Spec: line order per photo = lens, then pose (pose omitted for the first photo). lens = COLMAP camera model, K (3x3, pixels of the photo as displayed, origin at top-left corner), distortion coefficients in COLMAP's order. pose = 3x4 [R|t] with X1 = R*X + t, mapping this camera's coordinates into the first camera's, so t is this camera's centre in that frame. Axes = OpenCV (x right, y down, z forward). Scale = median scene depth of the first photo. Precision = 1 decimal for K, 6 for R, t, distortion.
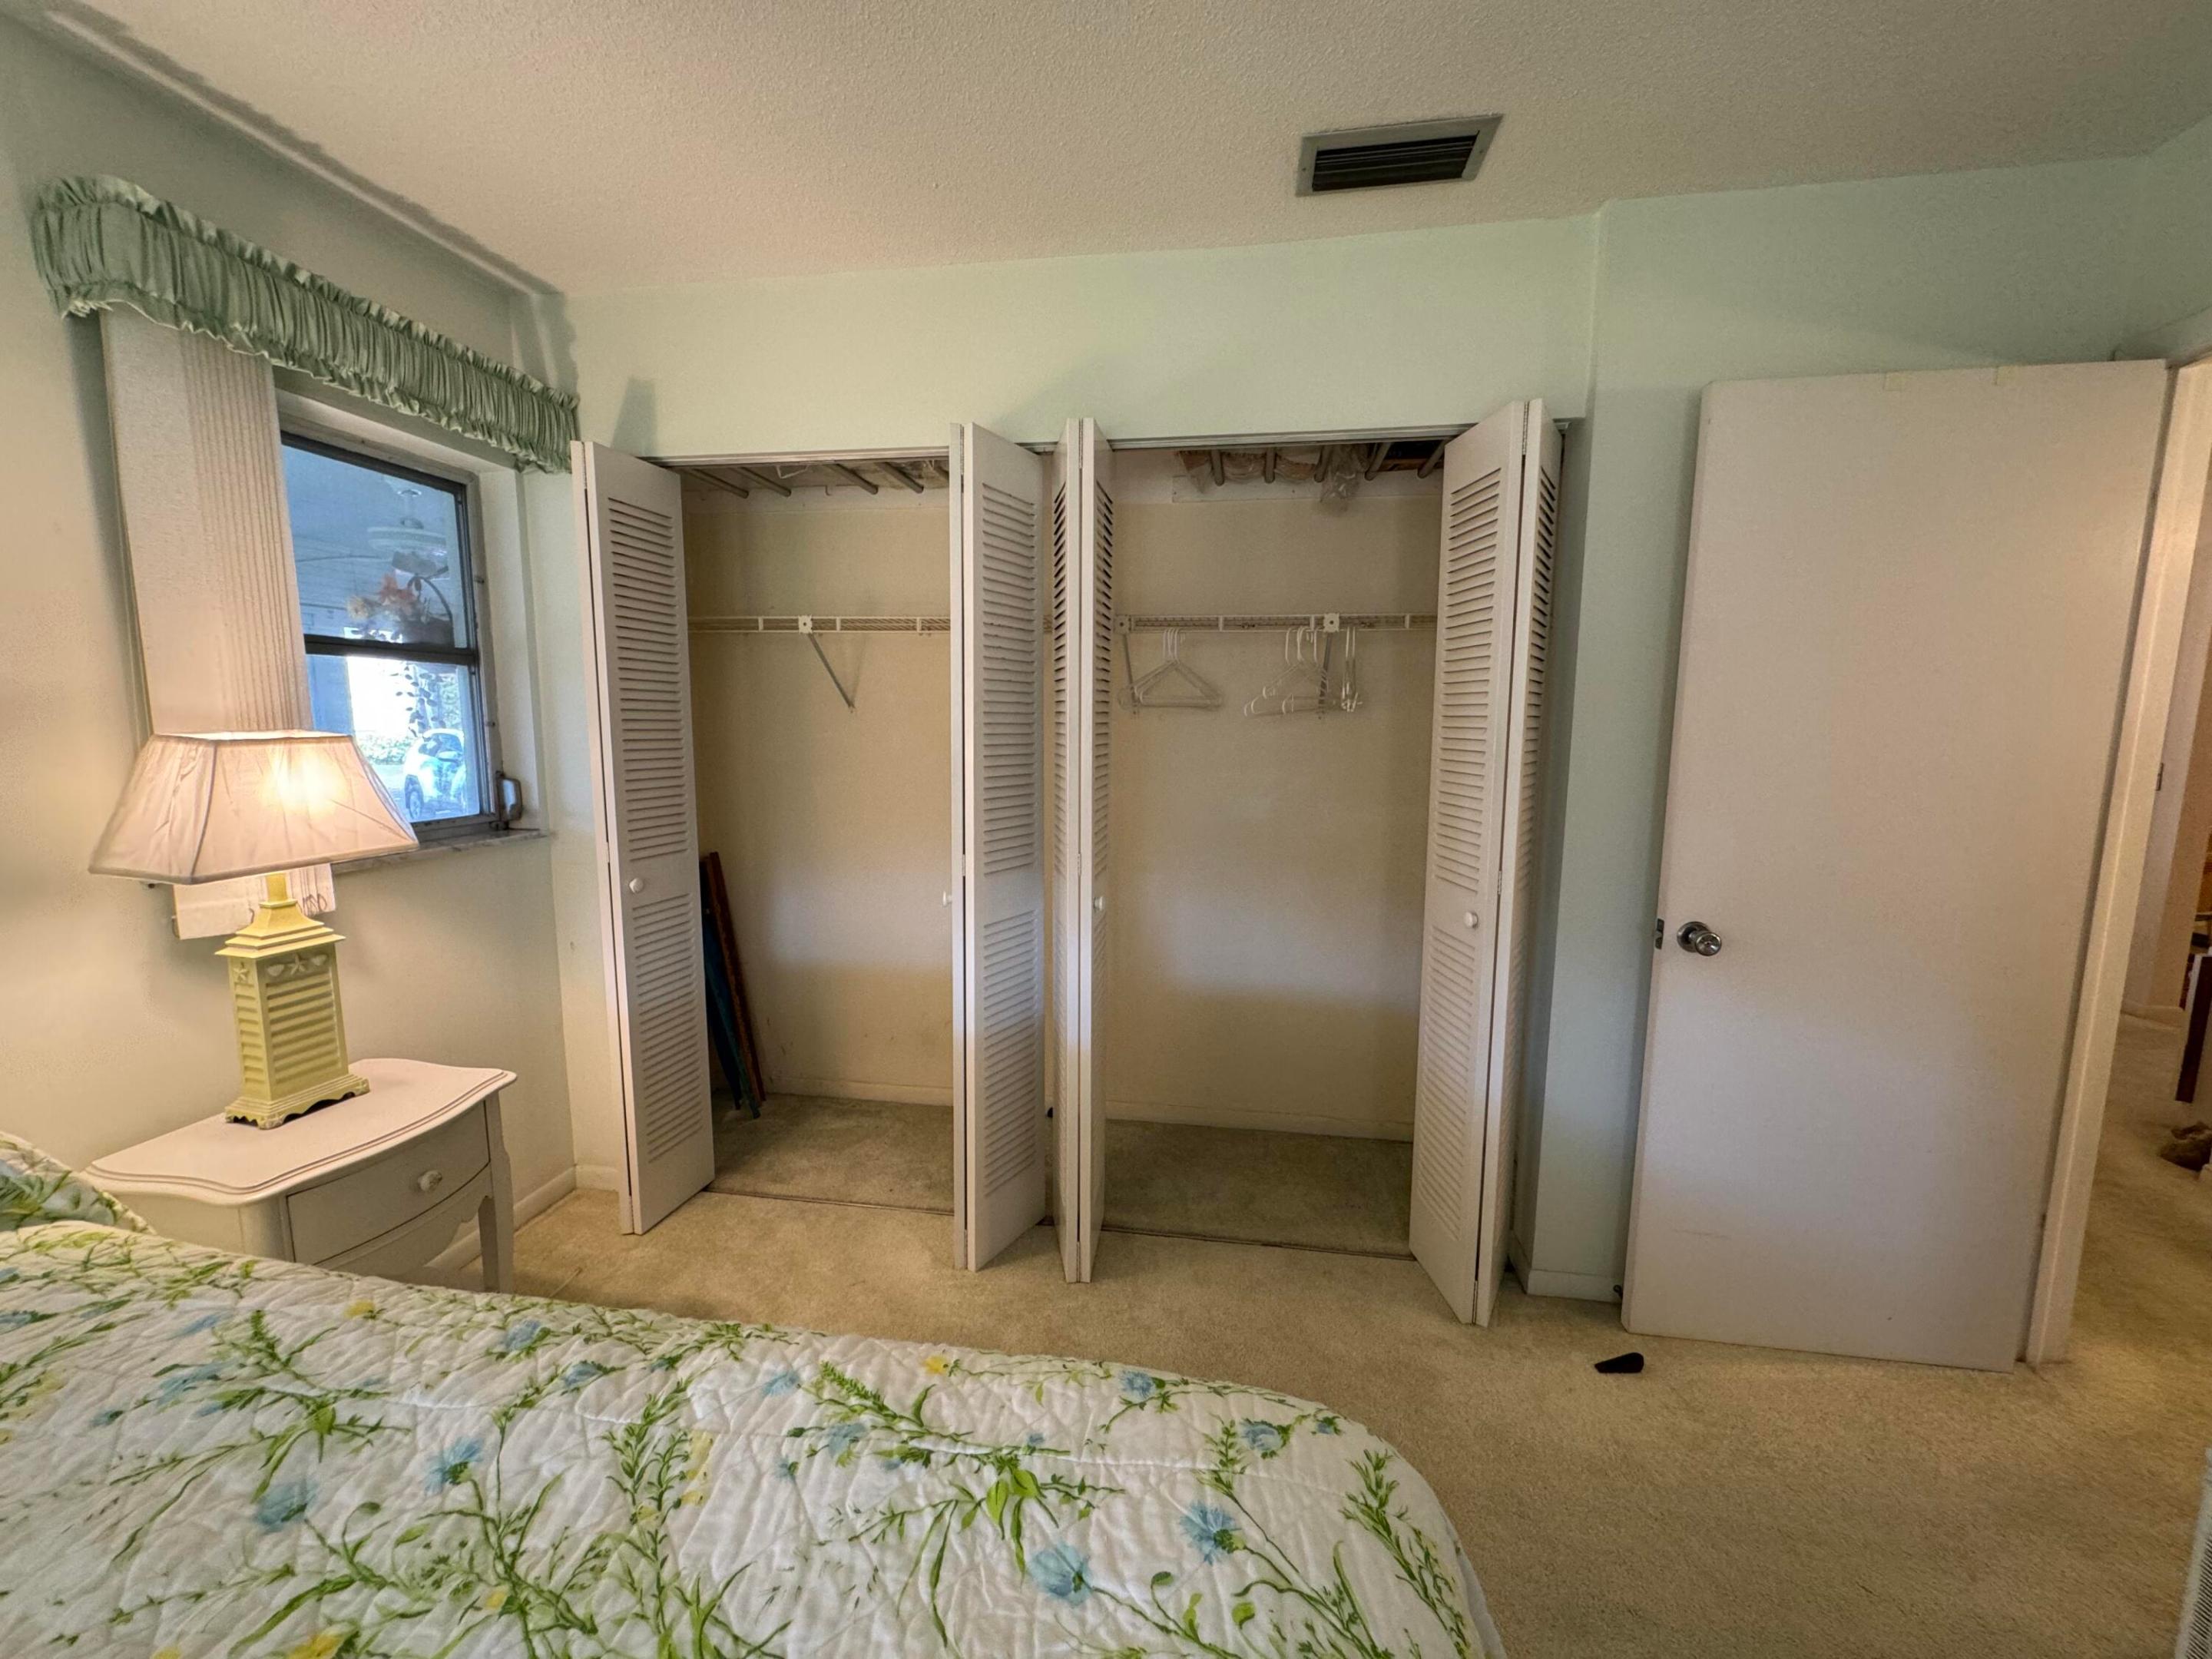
lens RADIAL K [[881.5, 0, 1100.0], [0, 881.5, 828.6], [0, 0, 1]] dist [-0.004362, 0.000953]
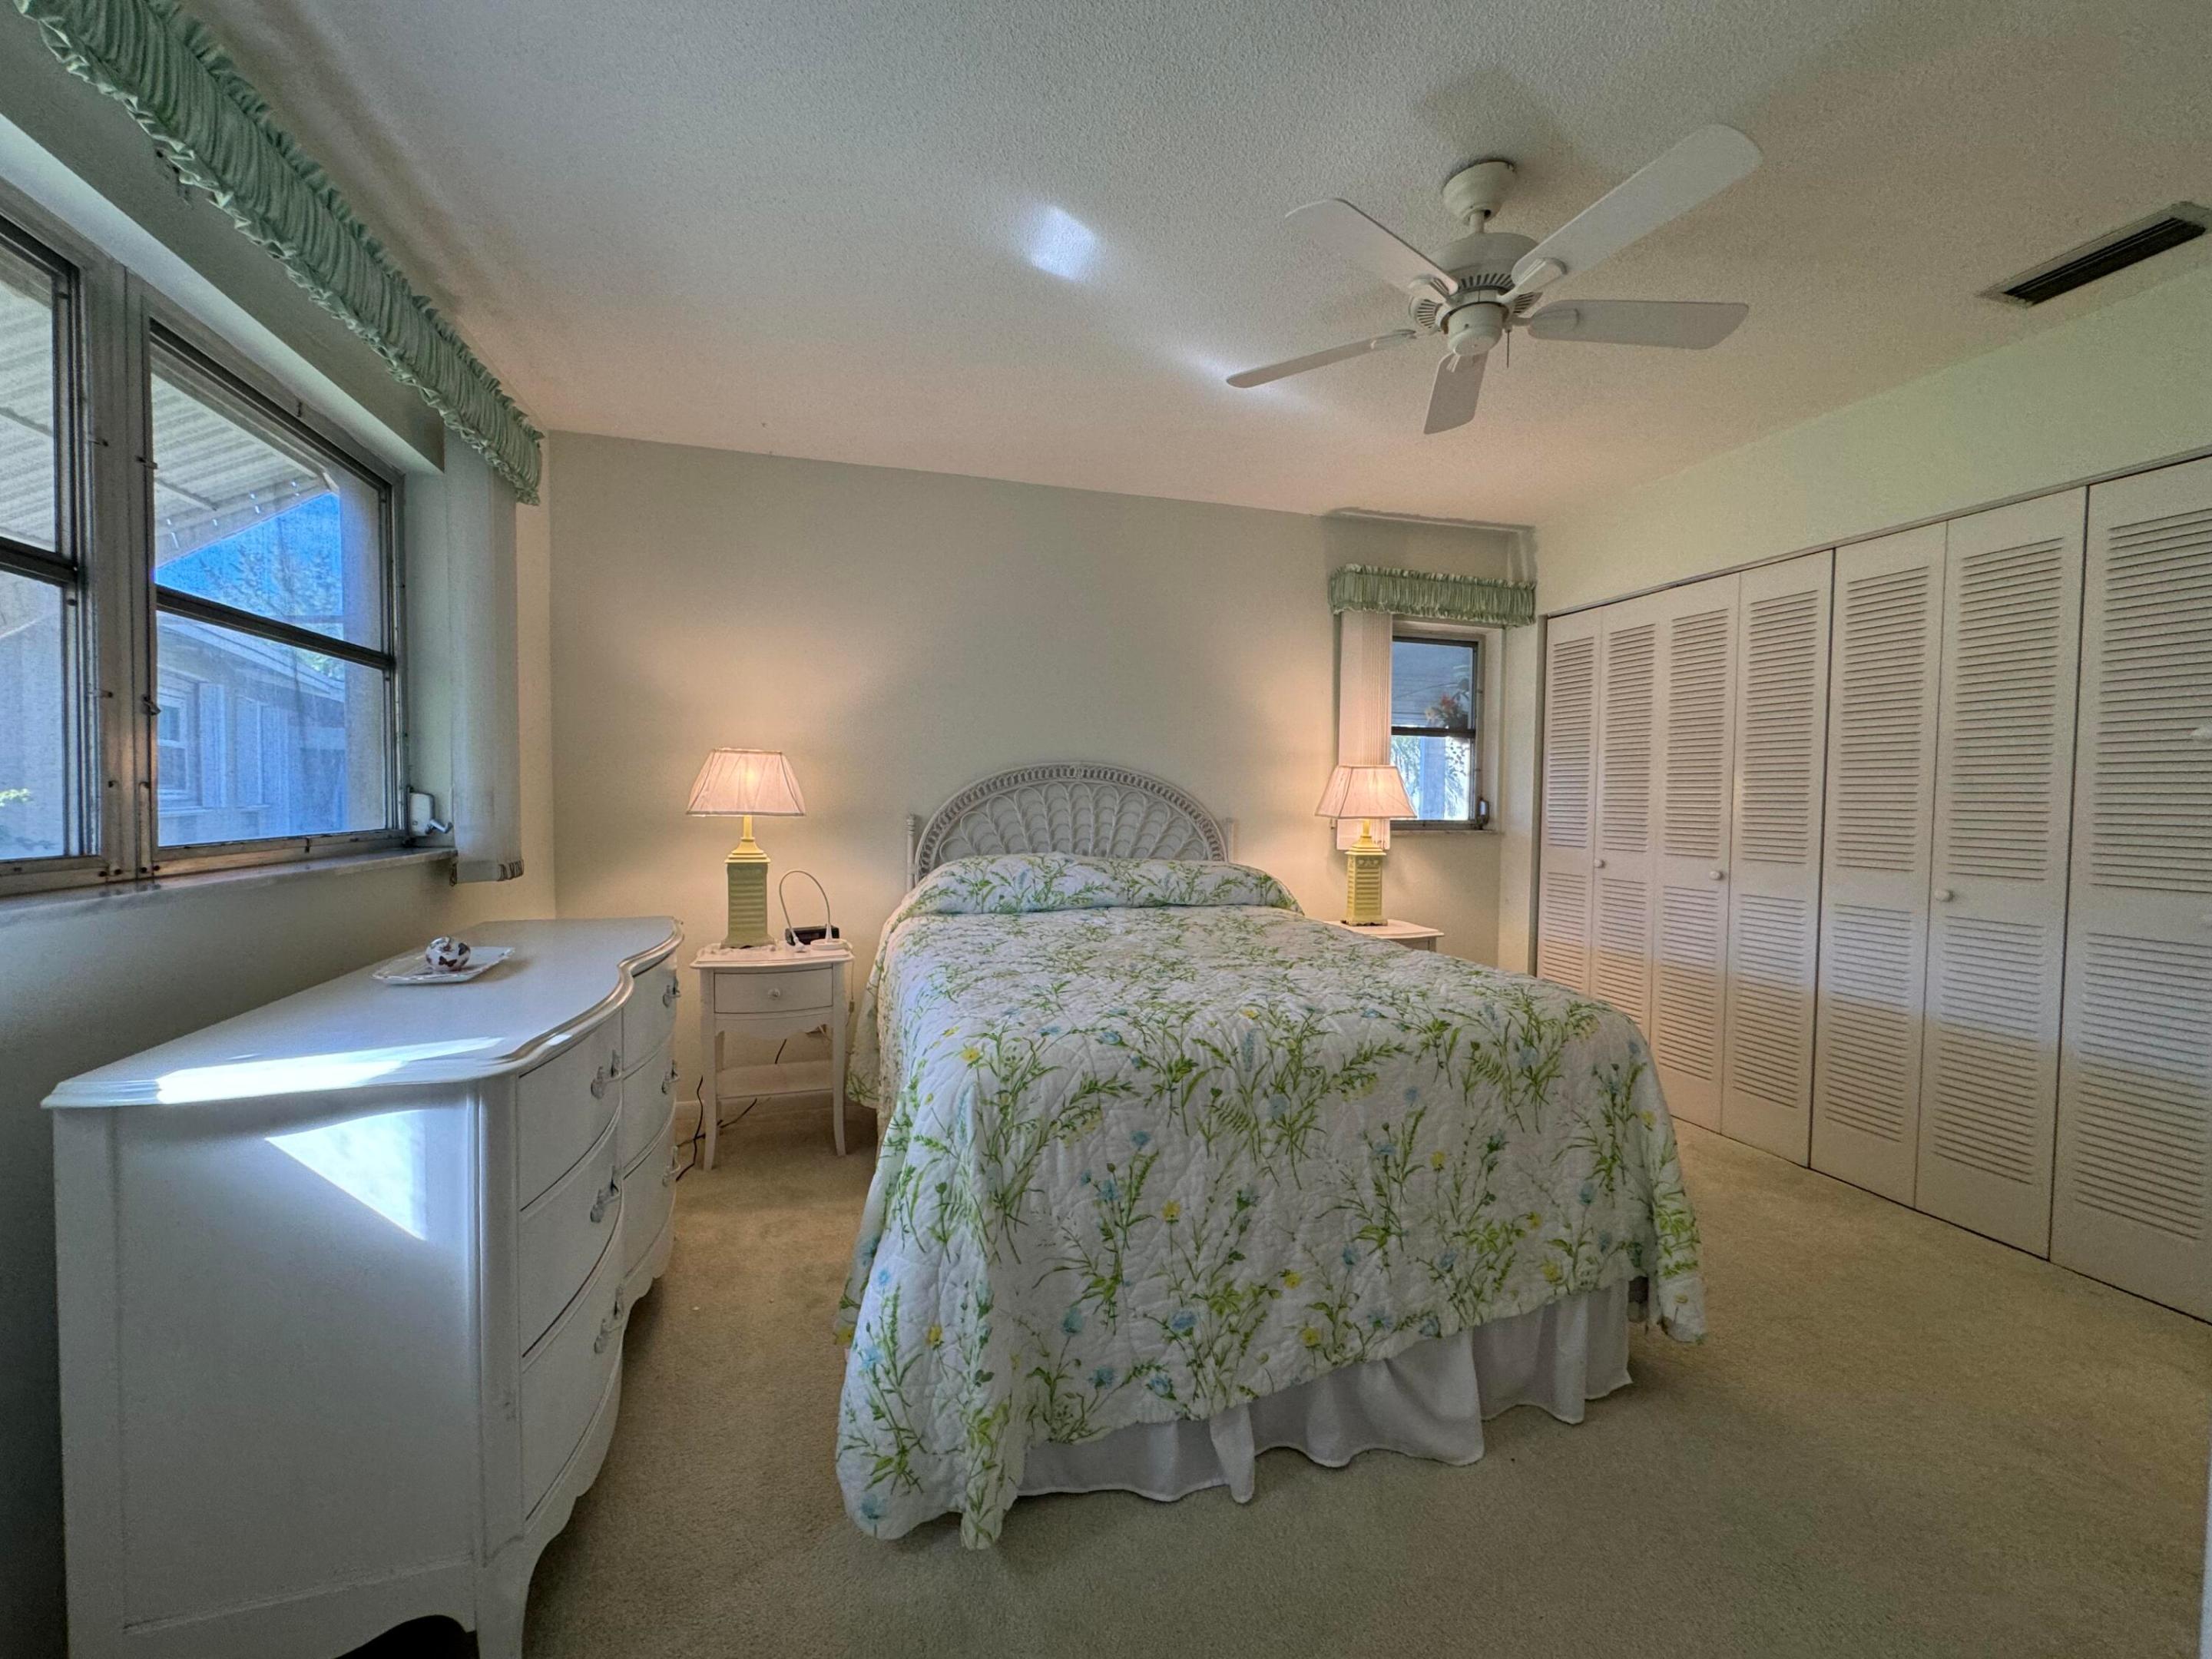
lens RADIAL K [[881.5, 0, 1105.1], [0, 881.5, 825.1], [0, 0, 1]] dist [-0.004362, 0.000953]
pose [[0.432994, 0.026892, -0.900996, 0.812964], [-0.122985, 0.991970, -0.029496, 0.188554], [0.892967, 0.123581, 0.432824, -0.600451]]
